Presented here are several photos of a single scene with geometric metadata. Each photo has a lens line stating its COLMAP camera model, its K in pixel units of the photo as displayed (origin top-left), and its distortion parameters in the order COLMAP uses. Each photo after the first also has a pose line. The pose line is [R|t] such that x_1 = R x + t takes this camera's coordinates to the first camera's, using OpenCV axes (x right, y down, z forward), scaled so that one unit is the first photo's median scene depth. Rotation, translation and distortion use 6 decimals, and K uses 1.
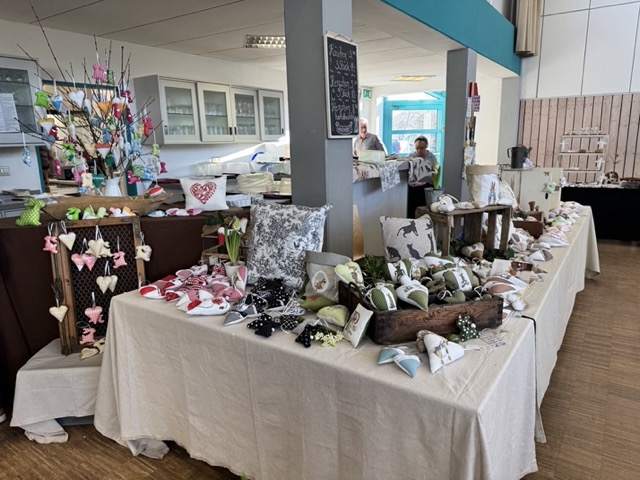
lens RADIAL K [[455.1, 0, 319.2], [0, 455.1, 240.2], [0, 0, 1]] dist [0.013250, 0.002254]
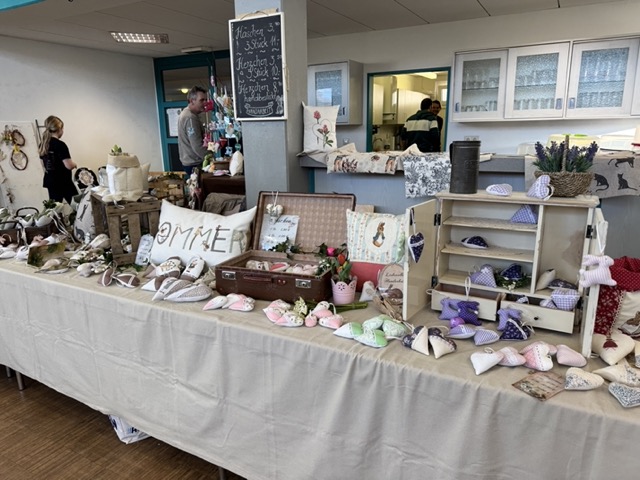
lens RADIAL K [[455.1, 0, 320.1], [0, 455.1, 239.8], [0, 0, 1]] dist [0.013250, 0.002254]
pose [[0.081313, 0.253355, -0.963950, 1.057258], [-0.198176, 0.951951, 0.233484, -0.231278], [0.976788, 0.172047, 0.127615, 1.038701]]
